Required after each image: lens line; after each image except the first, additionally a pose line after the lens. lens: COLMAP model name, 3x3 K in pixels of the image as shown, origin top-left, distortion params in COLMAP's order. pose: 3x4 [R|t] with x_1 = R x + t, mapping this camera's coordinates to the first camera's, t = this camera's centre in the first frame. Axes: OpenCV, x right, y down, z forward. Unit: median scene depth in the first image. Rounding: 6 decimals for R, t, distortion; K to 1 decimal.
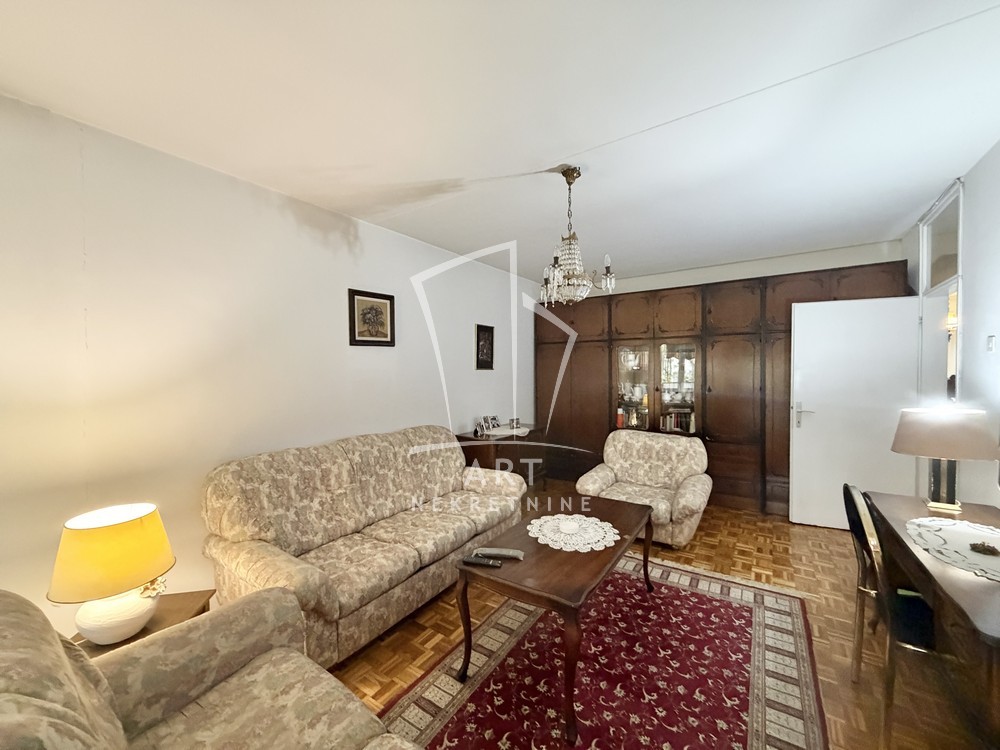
lens RADIAL K [[396.8, 0, 503.5], [0, 396.8, 376.1], [0, 0, 1]] dist [-0.000729, -0.000088]
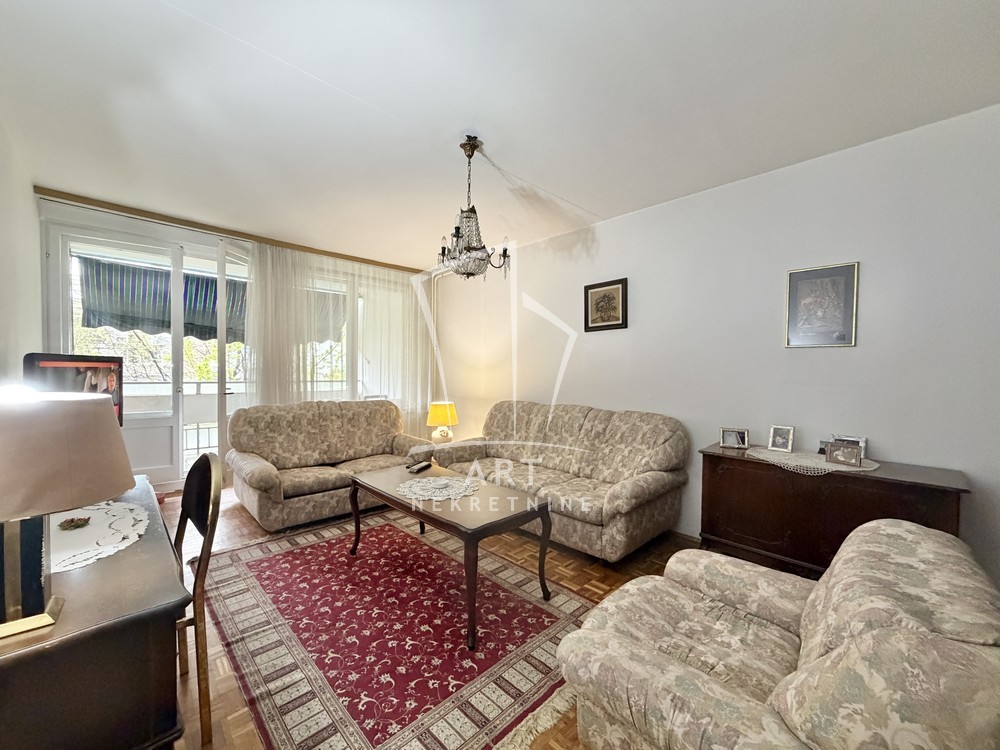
lens RADIAL K [[408.5, 0, 497.9], [0, 408.5, 376.4], [0, 0, 1]] dist [0.000910, -0.000116]
pose [[-0.223642, 0.027600, -0.974280, 0.915806], [-0.024087, 0.999137, 0.033833, 0.023623], [0.974374, 0.031034, -0.222785, 1.030279]]
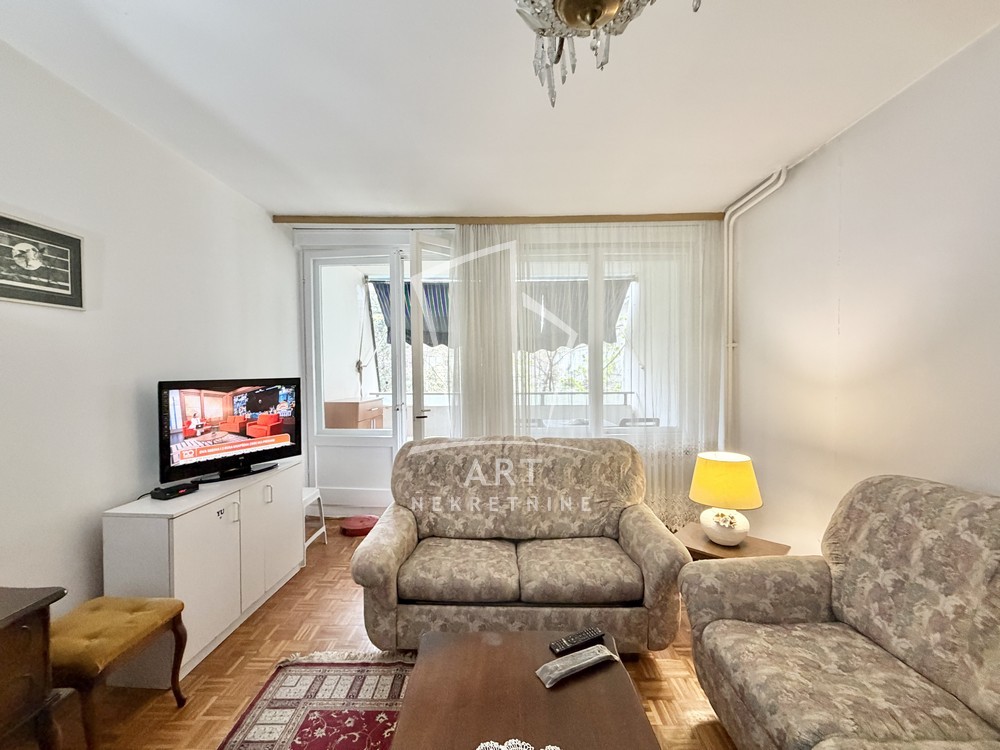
lens RADIAL K [[408.5, 0, 497.9], [0, 408.5, 376.4], [0, 0, 1]] dist [0.000910, -0.000116]
pose [[-0.842345, 0.028882, -0.538164, 0.253502], [0.007660, 0.999104, 0.041630, -0.004948], [0.538884, 0.030944, -0.841811, 0.904388]]
